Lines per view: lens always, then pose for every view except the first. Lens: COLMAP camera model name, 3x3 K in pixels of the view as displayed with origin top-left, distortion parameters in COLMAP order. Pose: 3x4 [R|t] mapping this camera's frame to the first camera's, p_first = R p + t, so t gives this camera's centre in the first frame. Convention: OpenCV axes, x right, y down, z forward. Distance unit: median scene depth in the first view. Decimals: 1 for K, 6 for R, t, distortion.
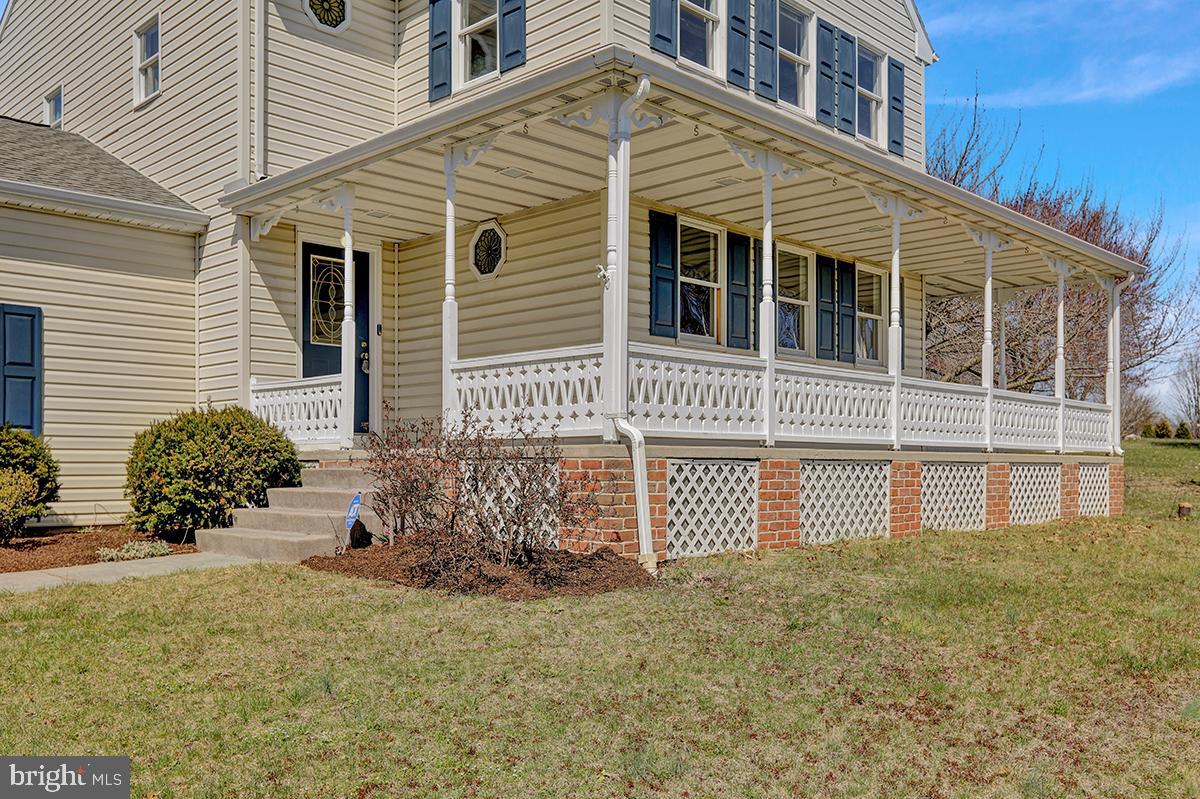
lens RADIAL K [[1053.1, 0, 605.7], [0, 1053.1, 457.3], [0, 0, 1]] dist [-0.001465, -0.003086]
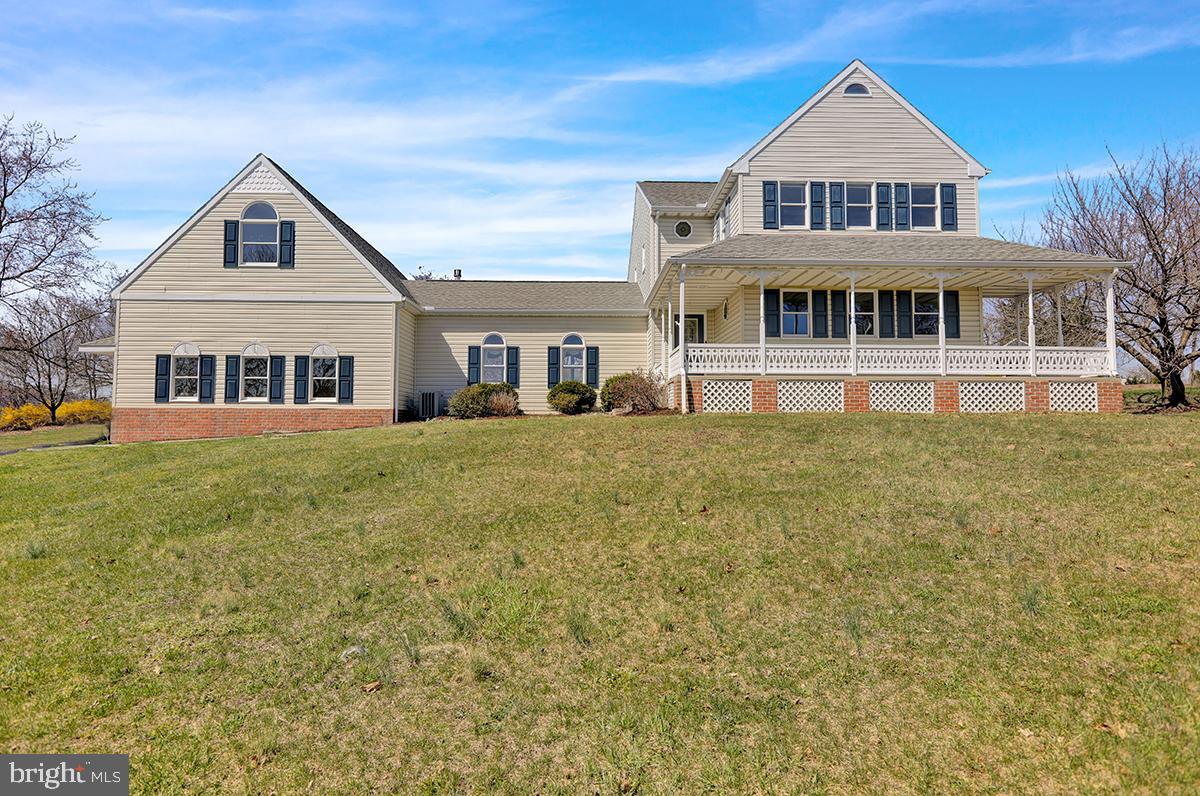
lens RADIAL K [[646.2, 0, 603.2], [0, 646.2, 379.8], [0, 0, 1]] dist [-0.000129, -0.000005]
pose [[0.724506, -0.049496, -0.687489, 0.868069], [0.006840, 0.997886, -0.064635, 0.091205], [0.689235, 0.042126, 0.723312, -0.433318]]
